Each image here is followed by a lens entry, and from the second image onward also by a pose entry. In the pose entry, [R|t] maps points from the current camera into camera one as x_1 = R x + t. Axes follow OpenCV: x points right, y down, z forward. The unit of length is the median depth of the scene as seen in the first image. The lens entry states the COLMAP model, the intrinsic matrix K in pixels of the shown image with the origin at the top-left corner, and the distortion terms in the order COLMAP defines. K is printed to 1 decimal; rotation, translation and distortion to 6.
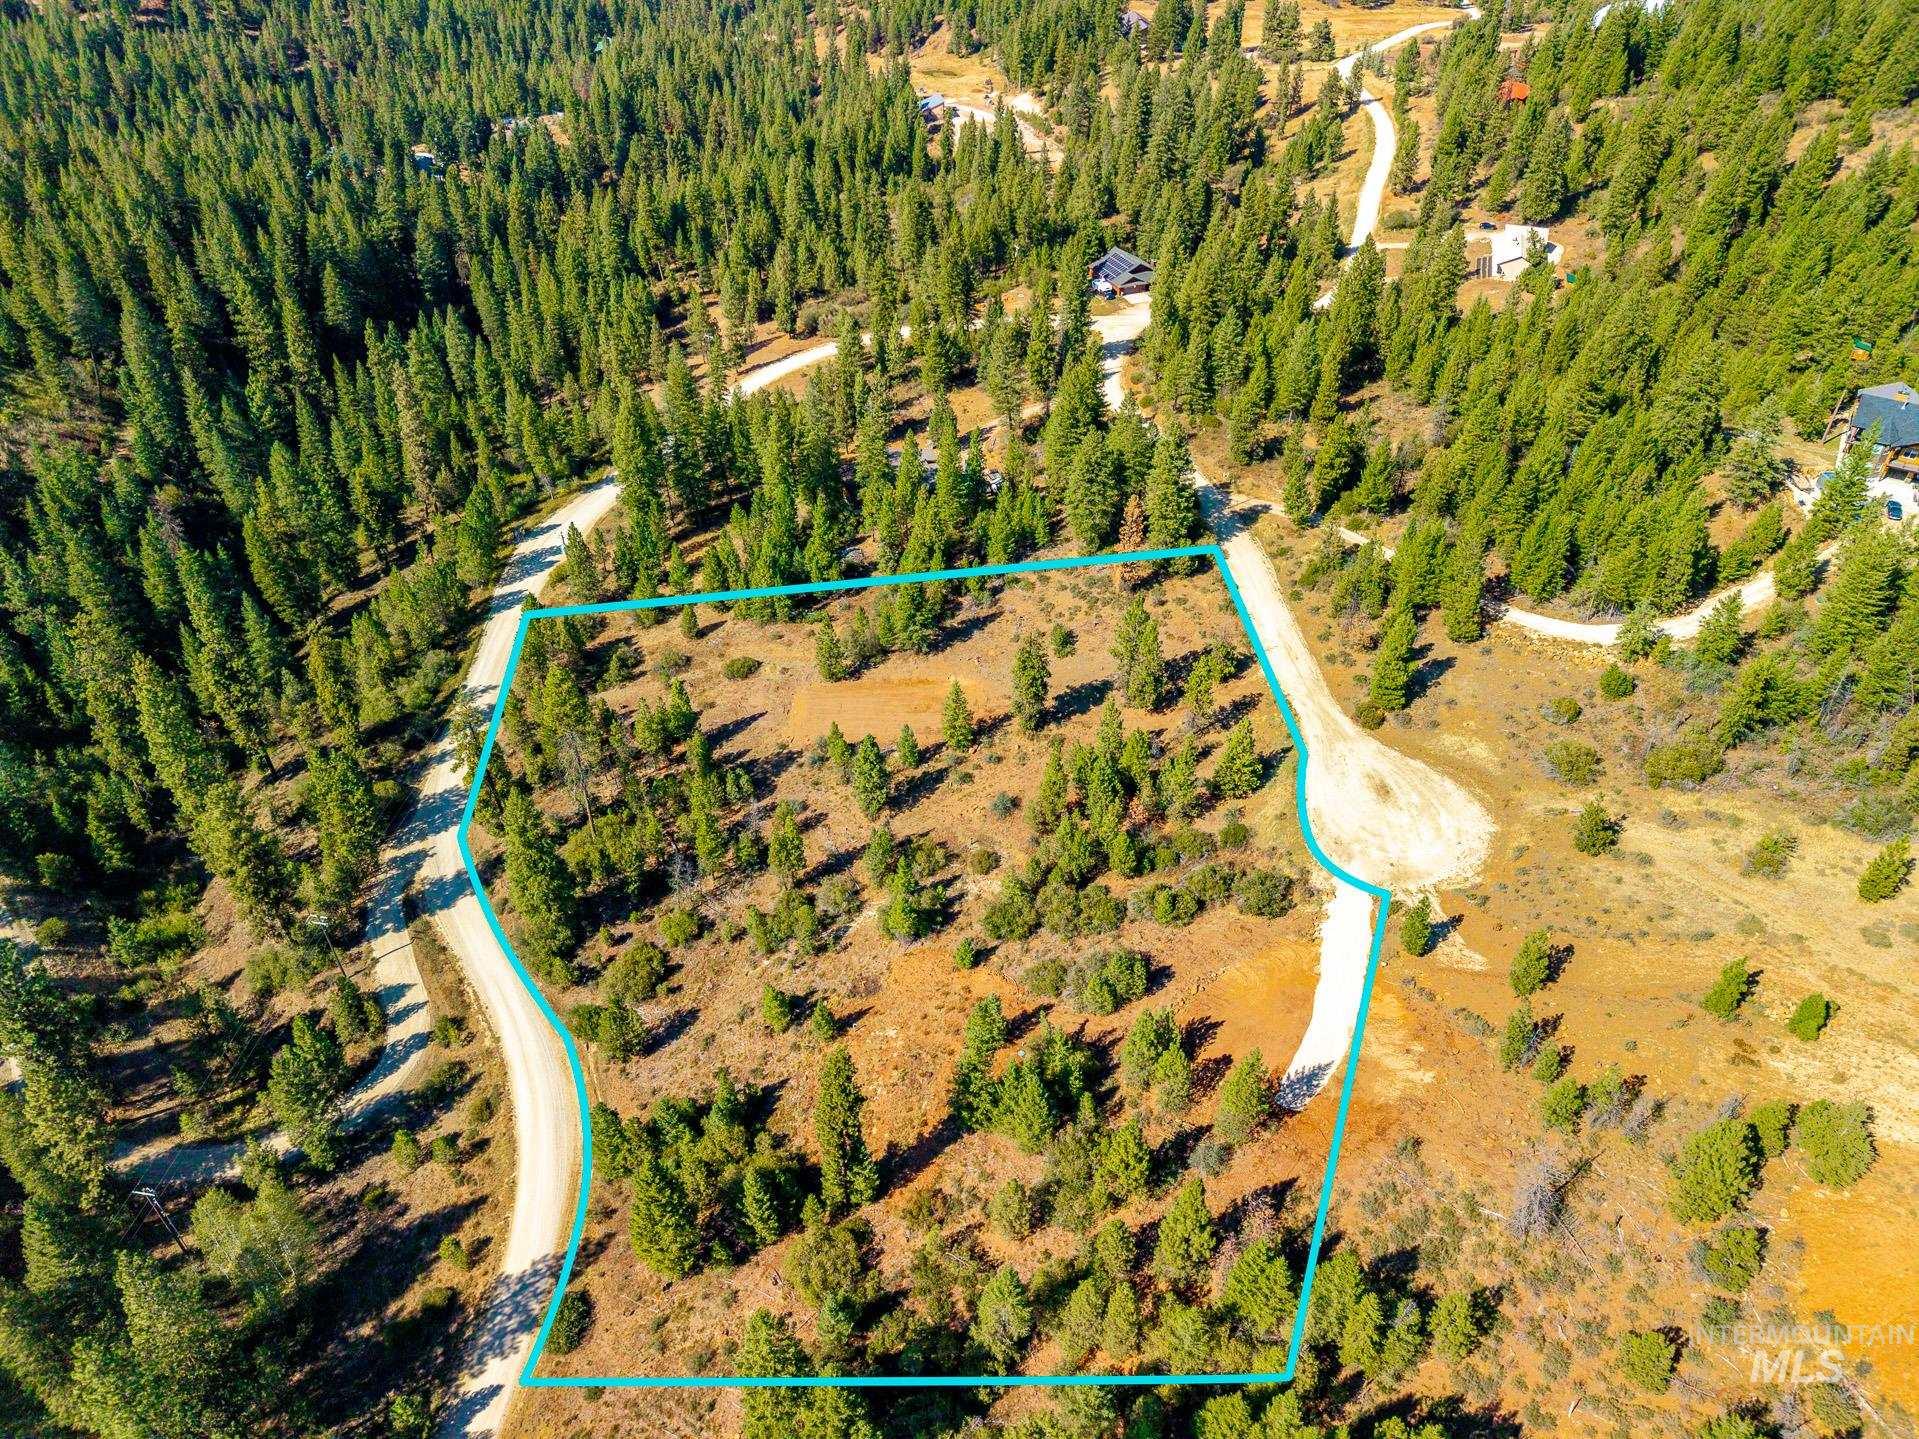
lens RADIAL K [[1288.5, 0, 965.4], [0, 1288.5, 727.6], [0, 0, 1]] dist [0.023063, -0.021359]
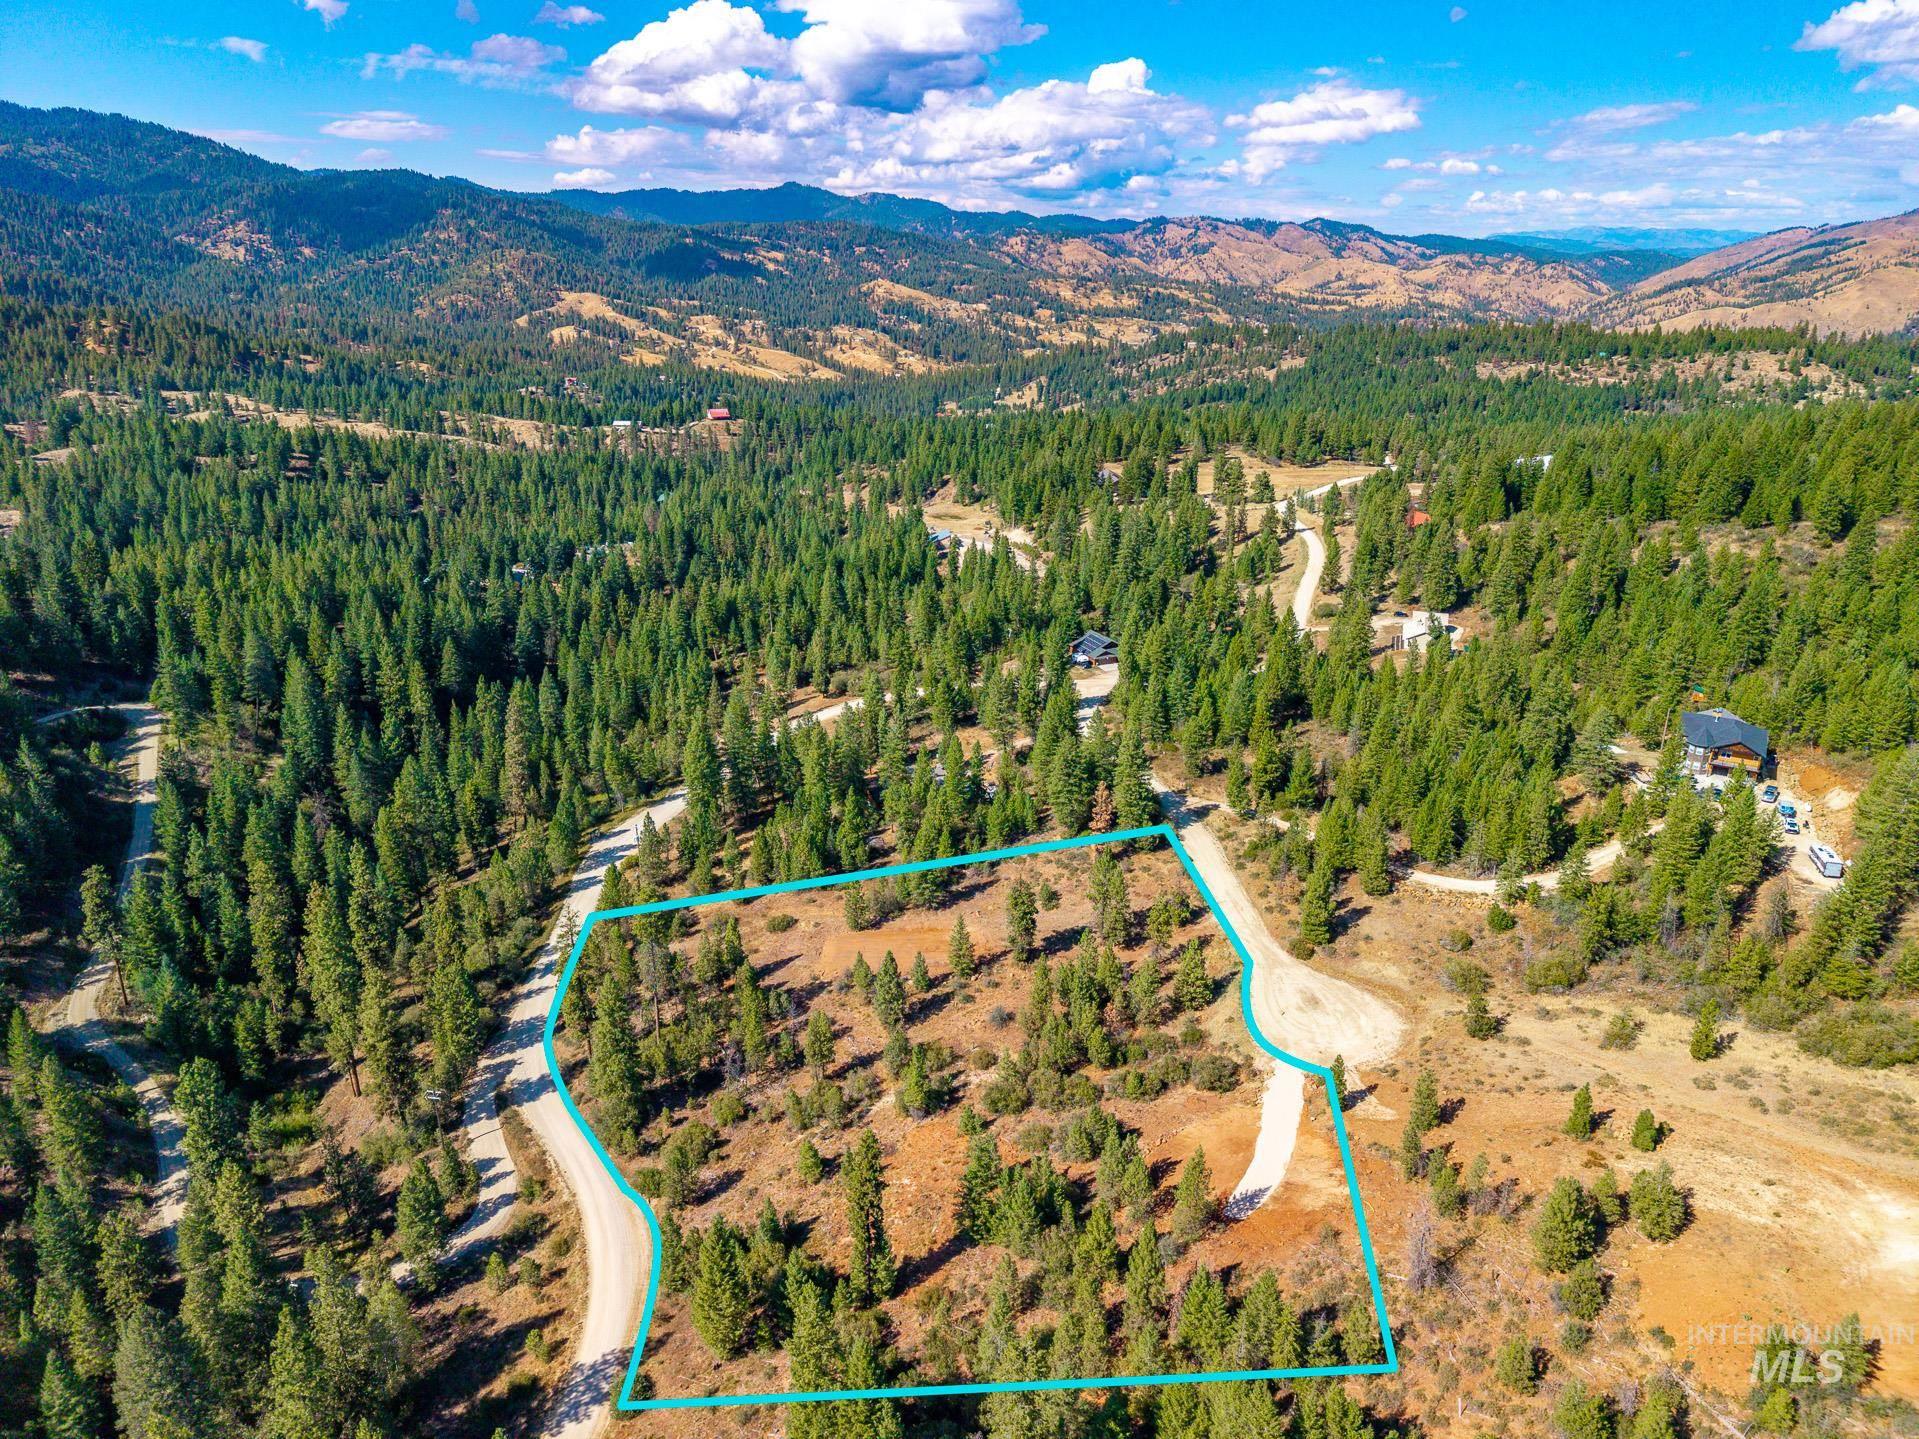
lens RADIAL K [[1288.5, 0, 965.5], [0, 1288.5, 725.5], [0, 0, 1]] dist [0.023063, -0.021359]
pose [[0.999992, -0.002761, -0.002985, 0.001857], [0.001681, 0.949155, -0.314804, 0.174582], [0.003702, 0.314797, 0.949152, -0.220462]]
